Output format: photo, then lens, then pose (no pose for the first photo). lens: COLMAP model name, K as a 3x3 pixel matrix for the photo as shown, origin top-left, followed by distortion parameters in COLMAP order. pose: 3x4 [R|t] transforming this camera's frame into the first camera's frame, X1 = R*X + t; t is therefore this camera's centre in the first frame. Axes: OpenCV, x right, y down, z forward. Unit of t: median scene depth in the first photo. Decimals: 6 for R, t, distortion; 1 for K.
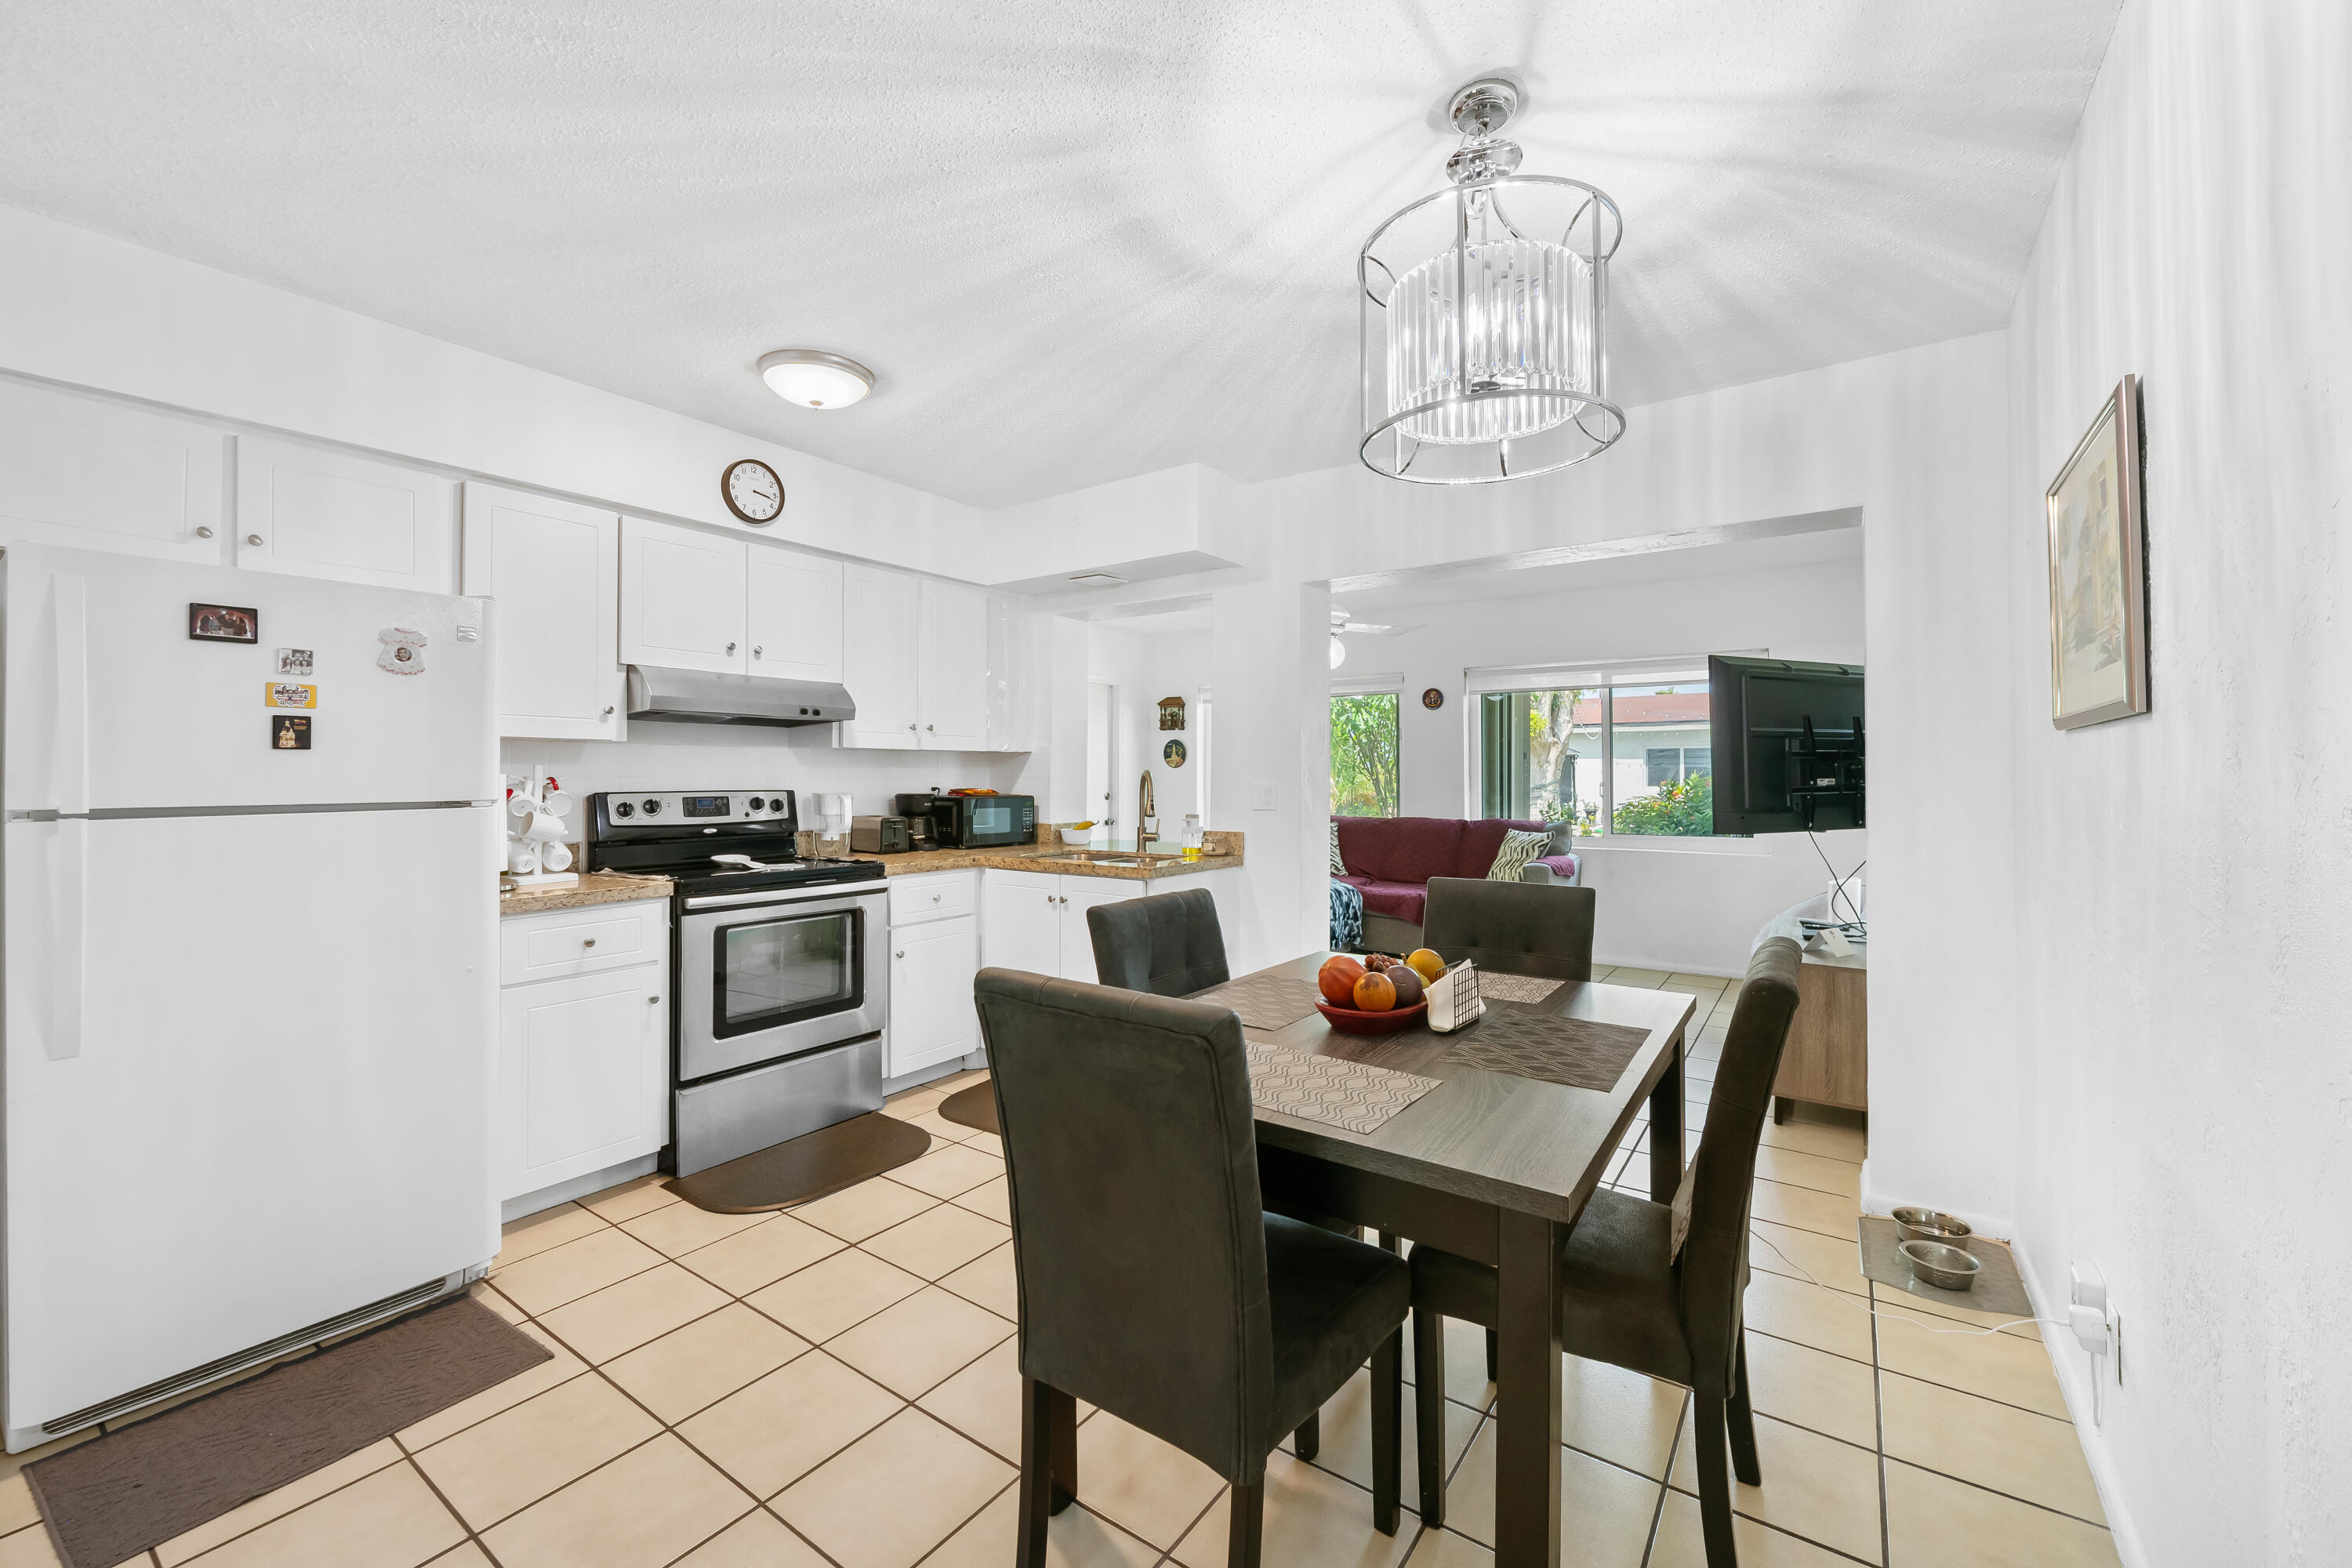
lens RADIAL K [[936.9, 0, 1188.4], [0, 936.9, 768.2], [0, 0, 1]] dist [-0.000993, -0.000108]
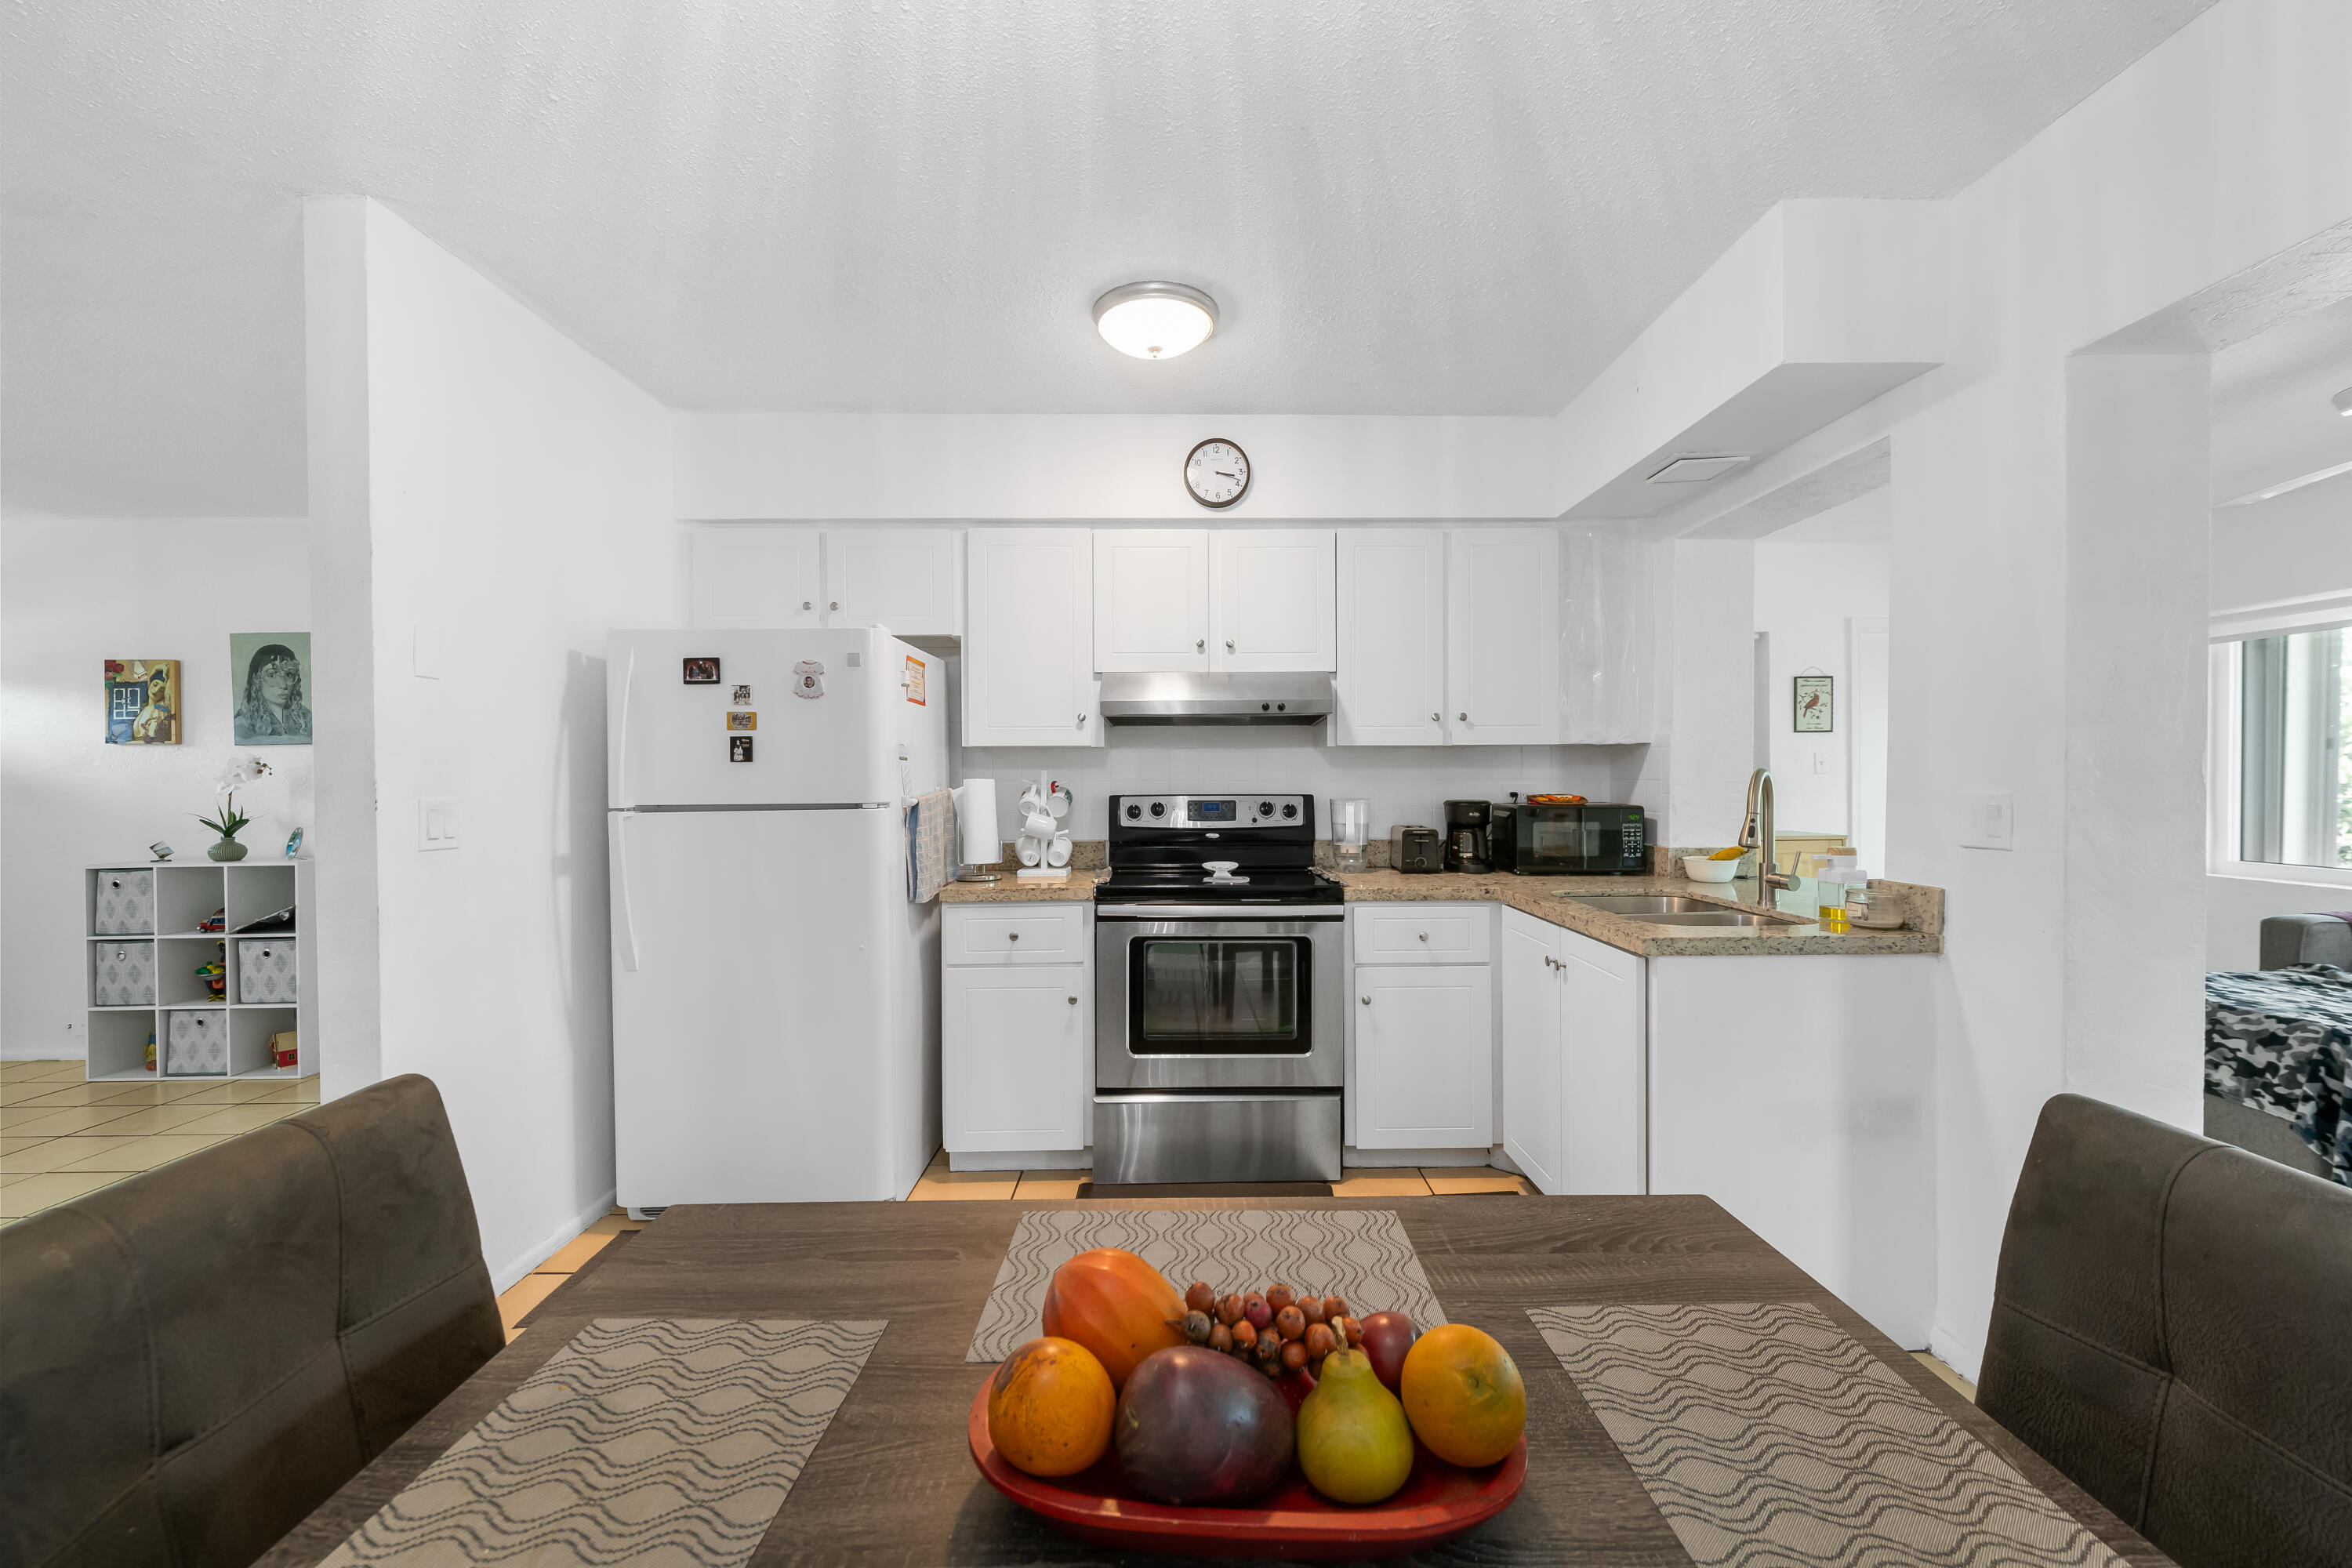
lens RADIAL K [[936.9, 0, 1197.6], [0, 936.9, 785.7], [0, 0, 1]] dist [-0.000993, -0.000108]
pose [[0.585226, 0.008153, -0.810829, 0.258142], [0.009714, 0.999807, 0.017065, -0.001702], [0.810812, -0.017863, 0.585034, 0.404803]]
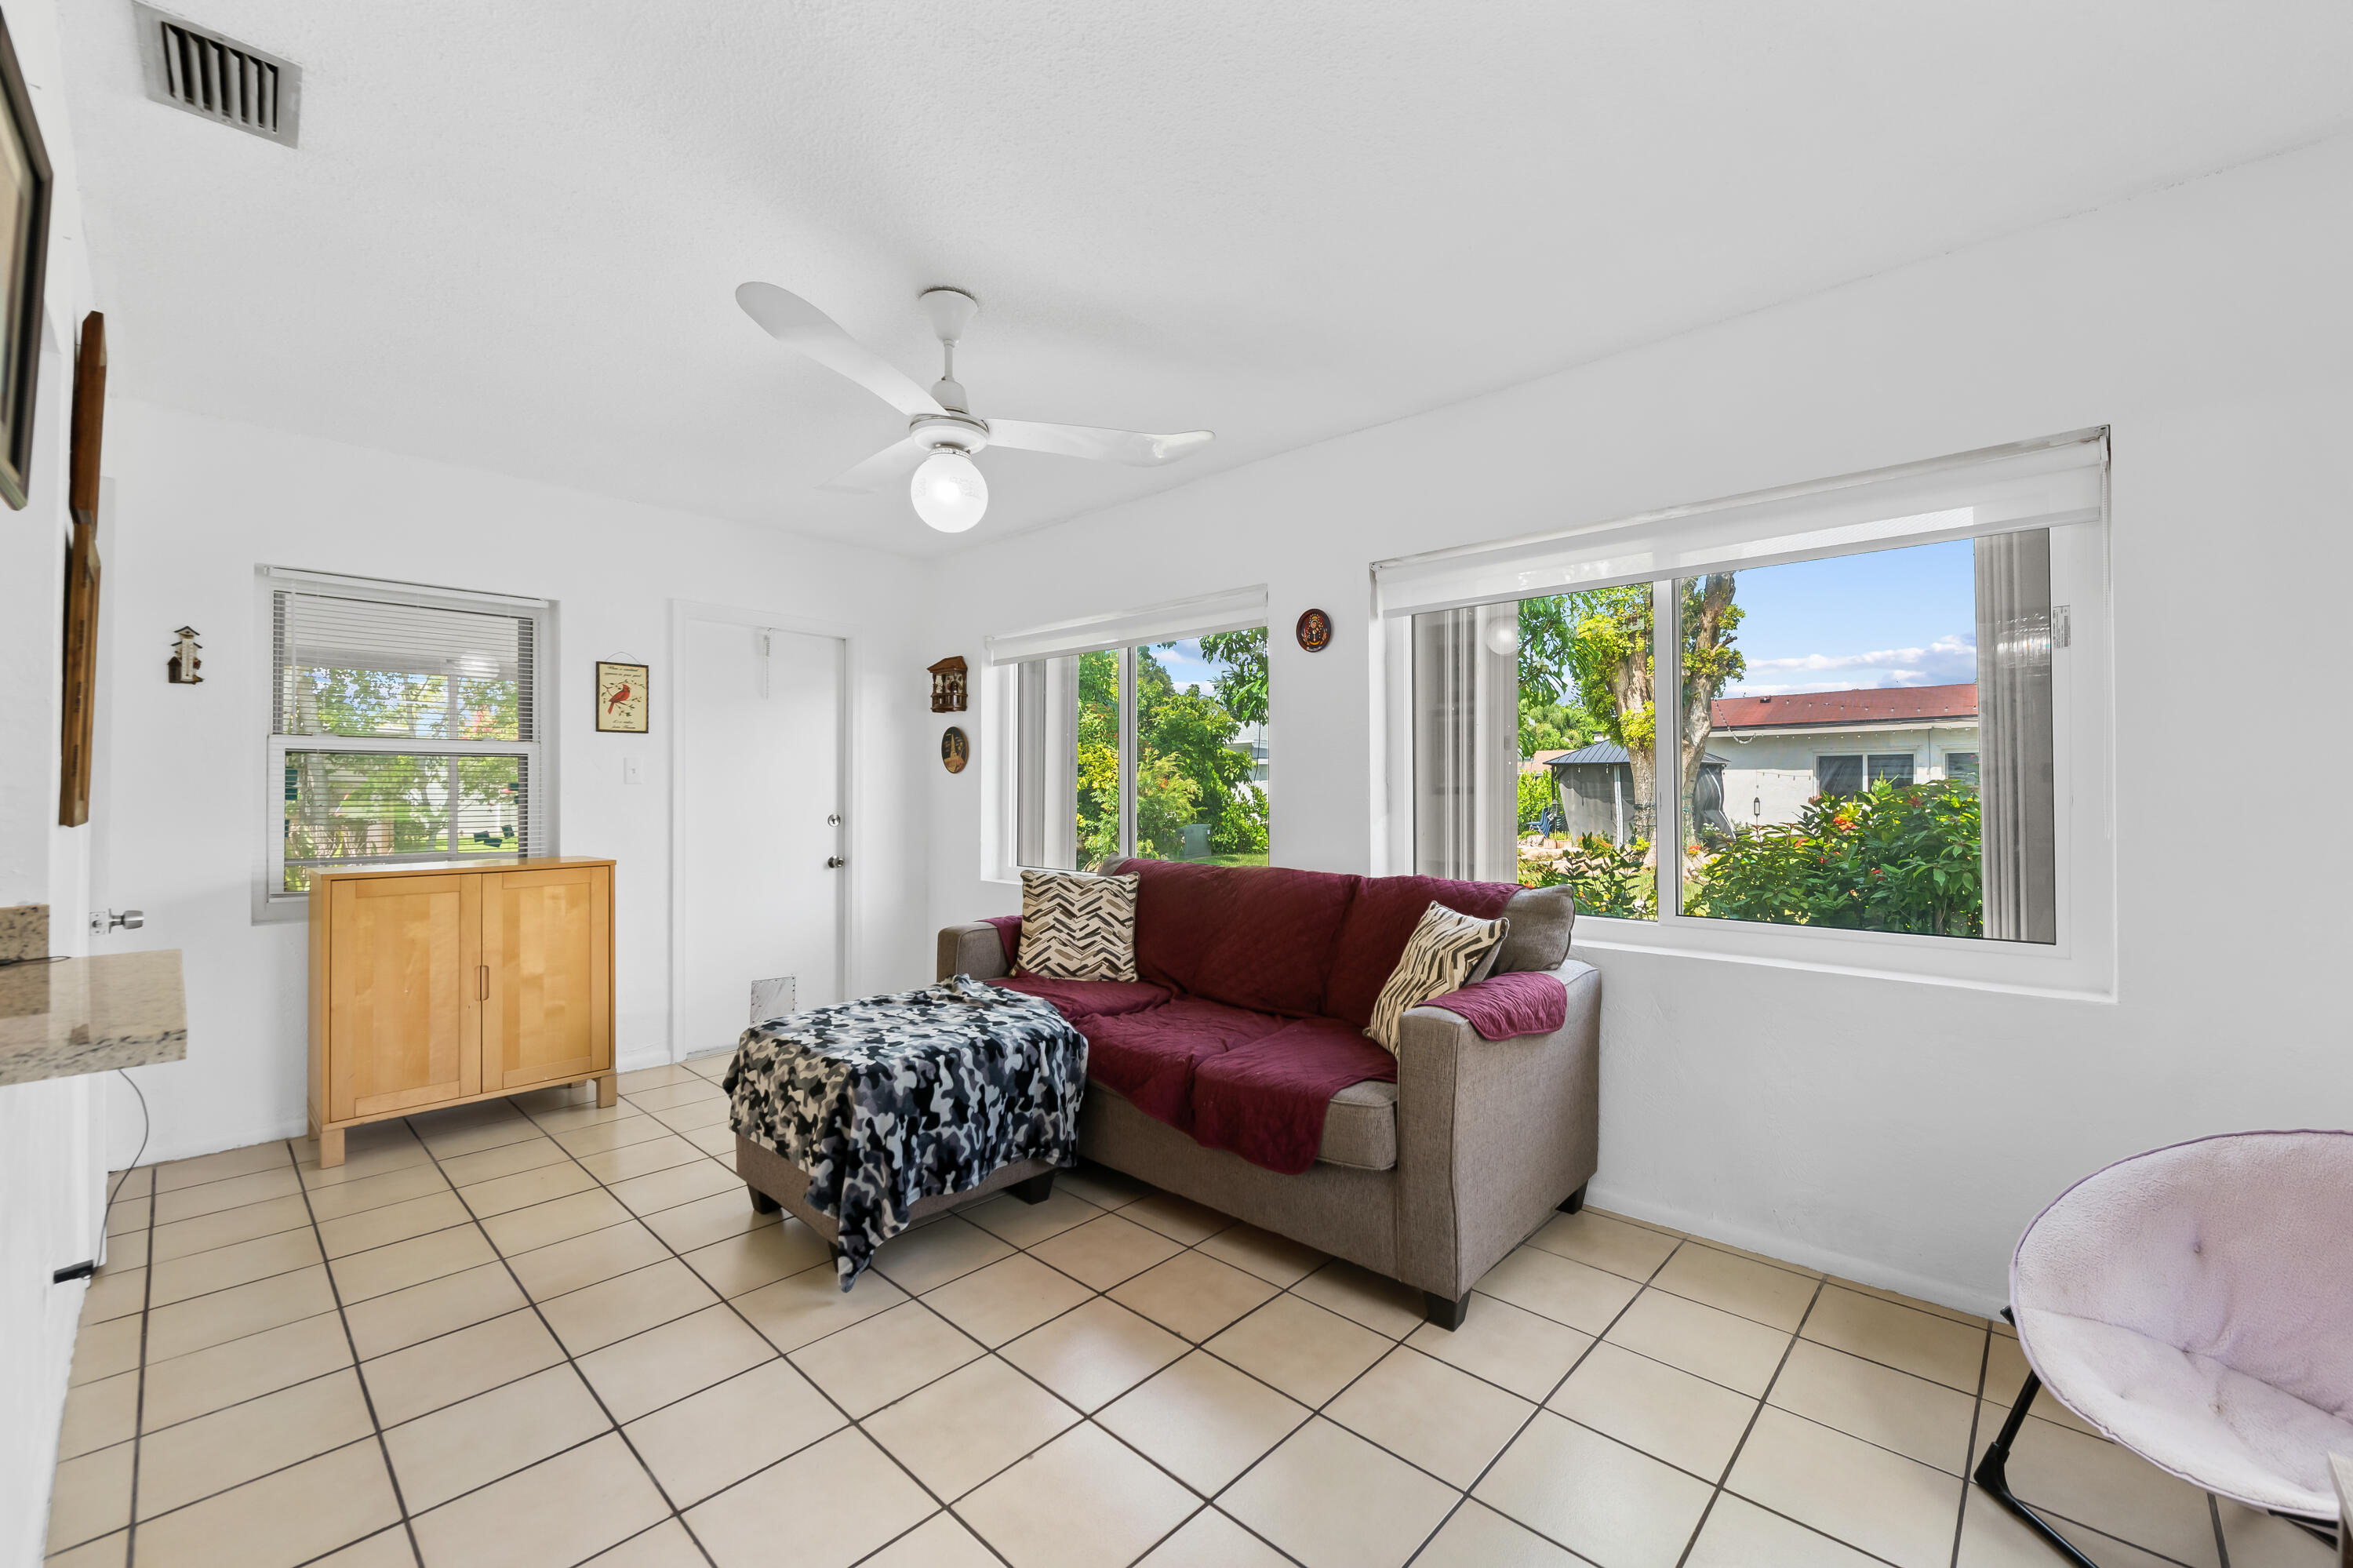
lens RADIAL K [[937.3, 0, 1195.9], [0, 937.3, 789.3], [0, 0, 1]] dist [-0.000993, -0.000108]
pose [[0.990771, -0.000975, -0.135544, 0.498980], [0.001815, 0.999980, 0.006074, 0.014491], [0.135536, -0.006264, 0.990753, 0.929940]]
